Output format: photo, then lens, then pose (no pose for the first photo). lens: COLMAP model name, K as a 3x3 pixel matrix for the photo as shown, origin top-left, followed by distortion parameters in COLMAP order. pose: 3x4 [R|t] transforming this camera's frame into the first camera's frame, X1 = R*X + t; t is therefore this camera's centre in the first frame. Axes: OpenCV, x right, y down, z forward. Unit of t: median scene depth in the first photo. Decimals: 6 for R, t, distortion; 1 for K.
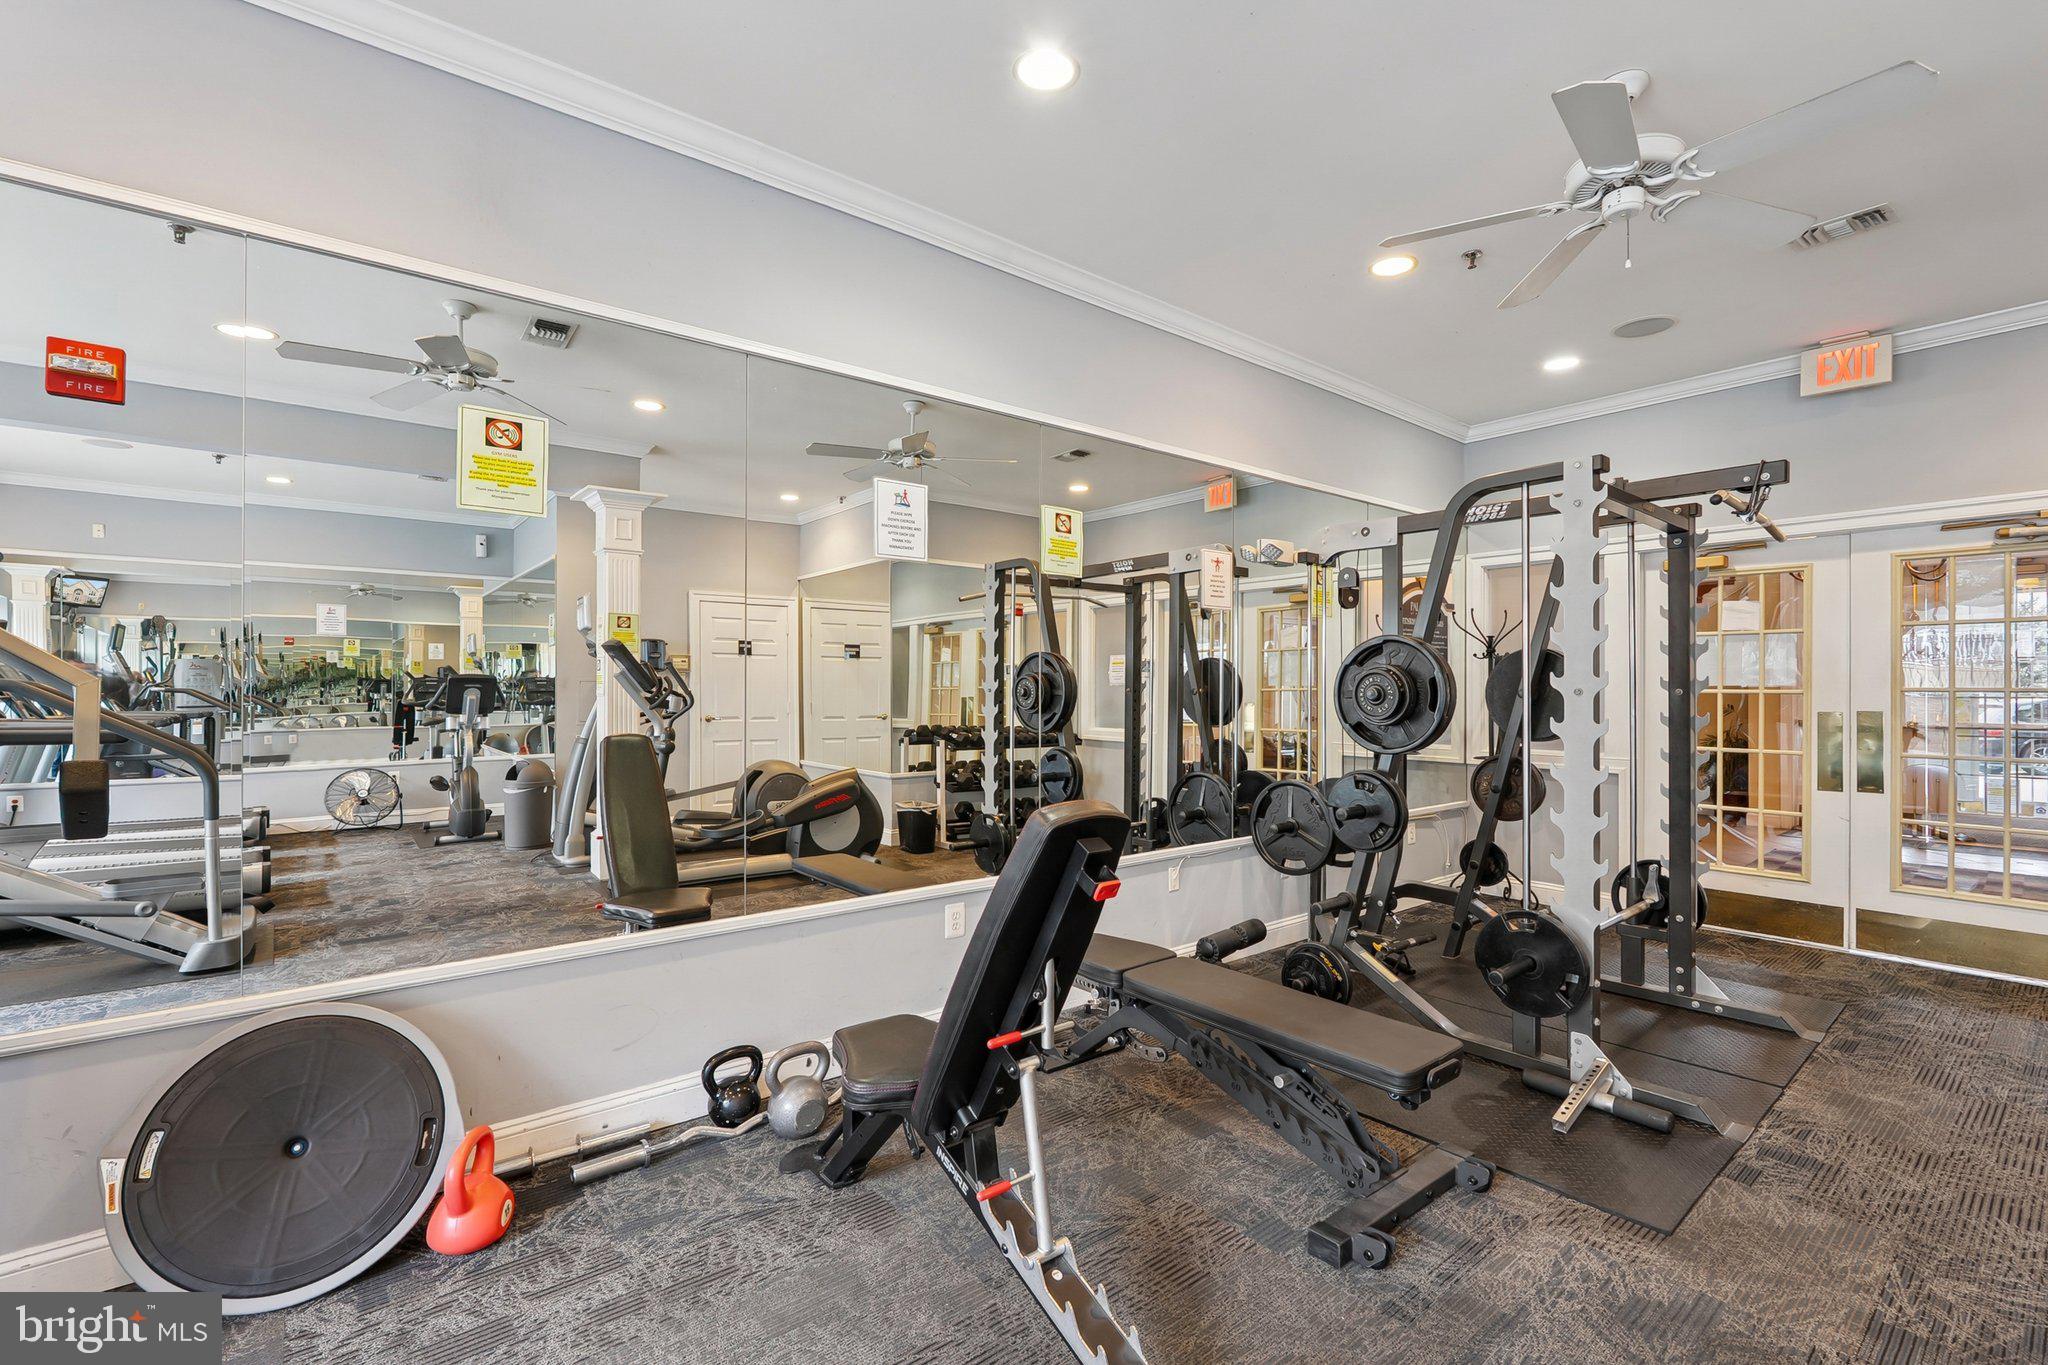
lens RADIAL K [[901.0, 0, 1024.0], [0, 901.0, 682.5], [0, 0, 1]] dist [-0.000894, 0.000018]
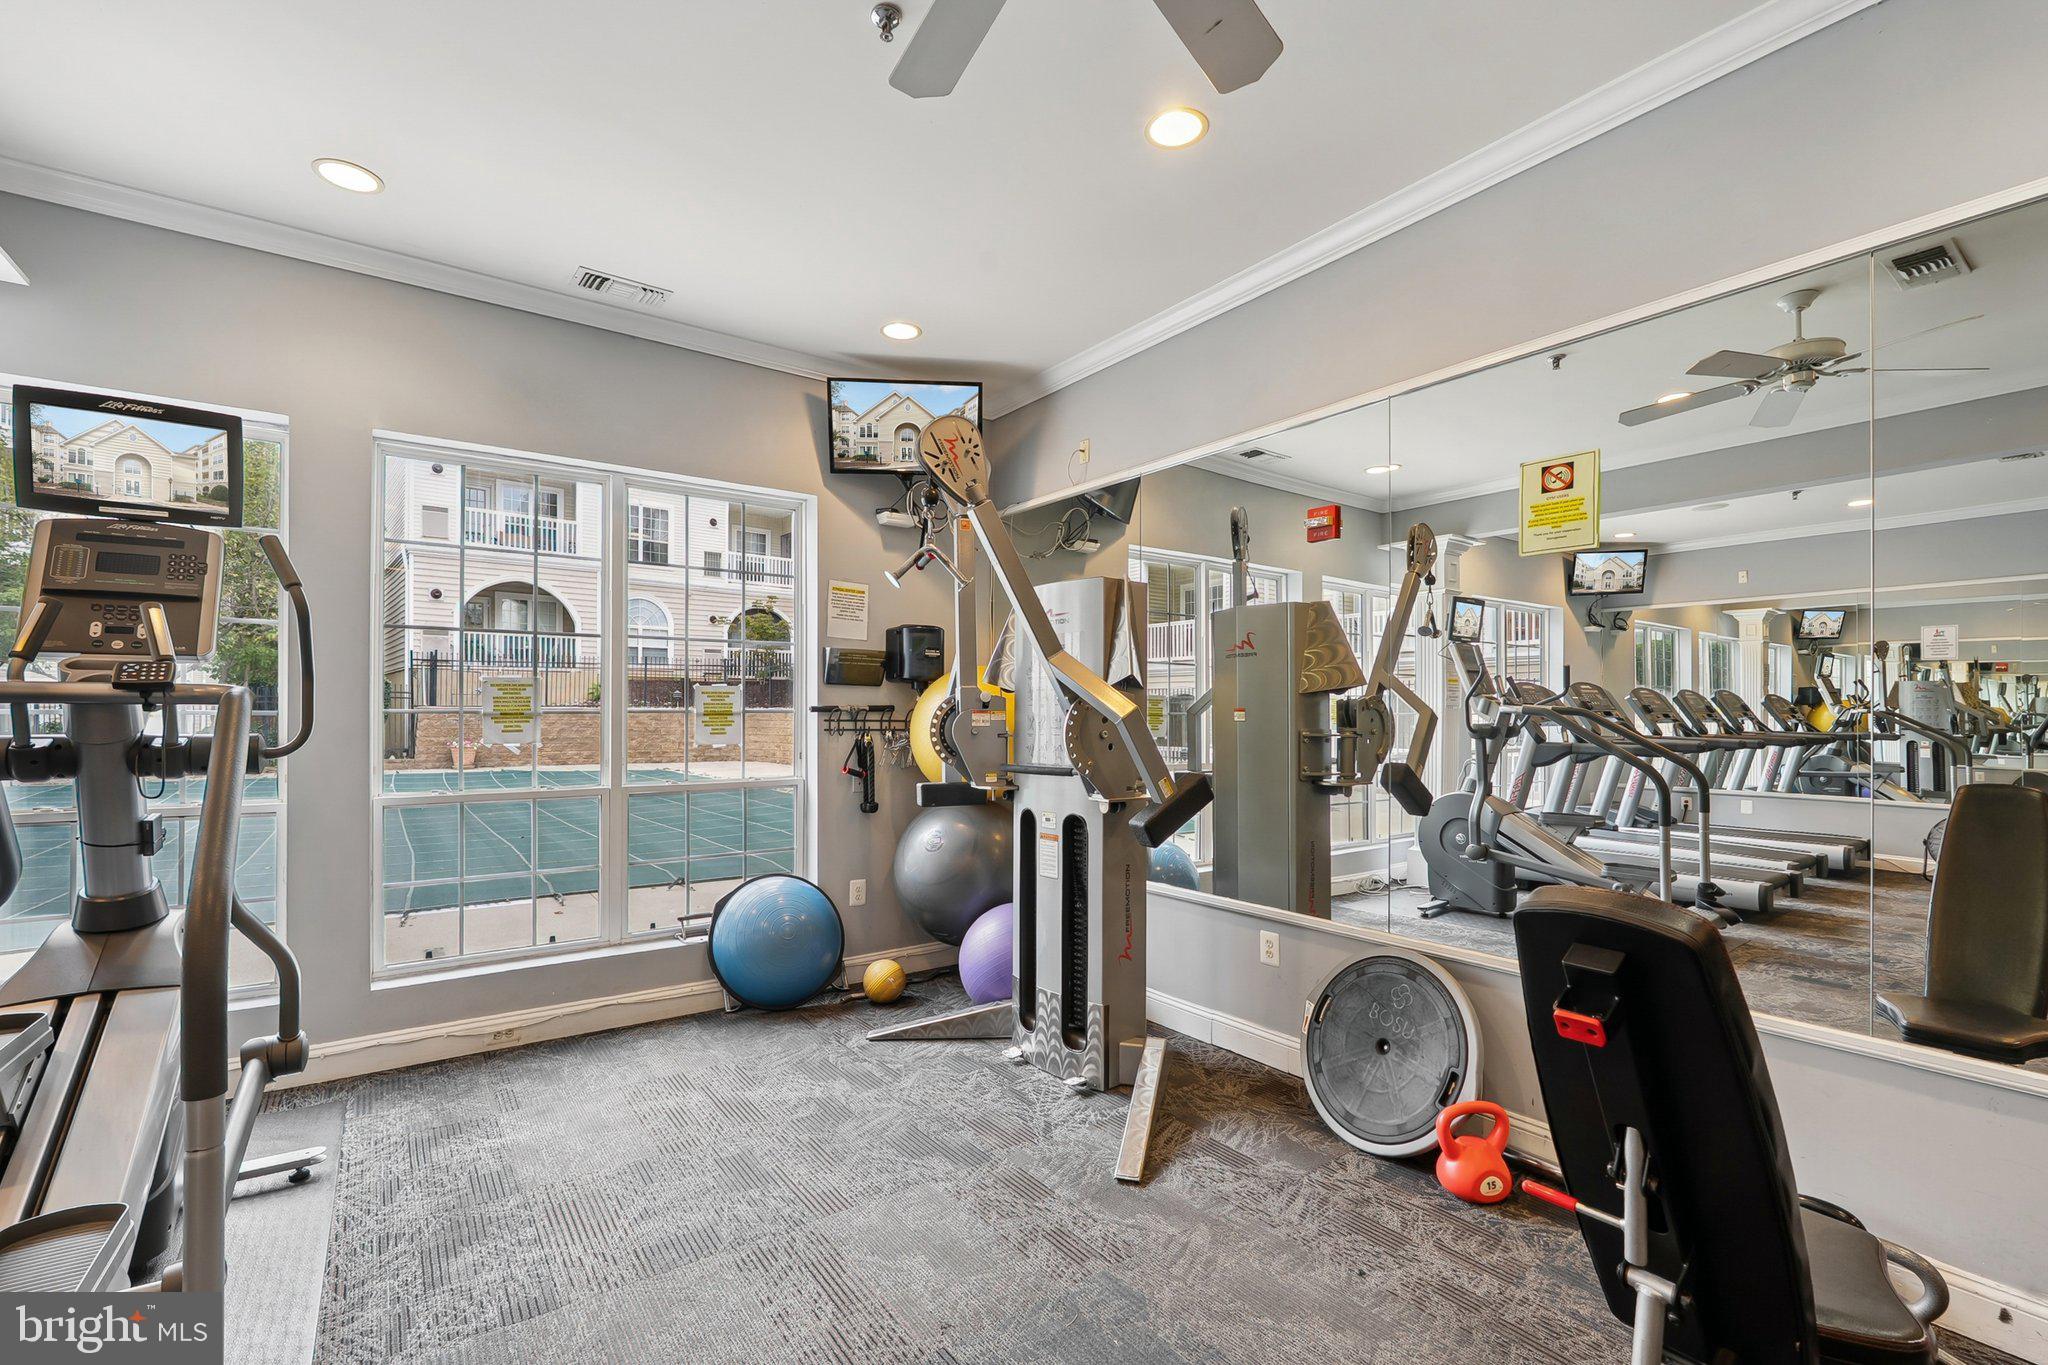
lens RADIAL K [[920.8, 0, 1027.7], [0, 920.8, 707.2], [0, 0, 1]] dist [-0.000311, -0.000572]
pose [[-0.042493, -0.007678, -0.999067, 0.536751], [0.000813, 0.999970, -0.007720, 0.002285], [0.999096, -0.001141, -0.042485, 0.428749]]
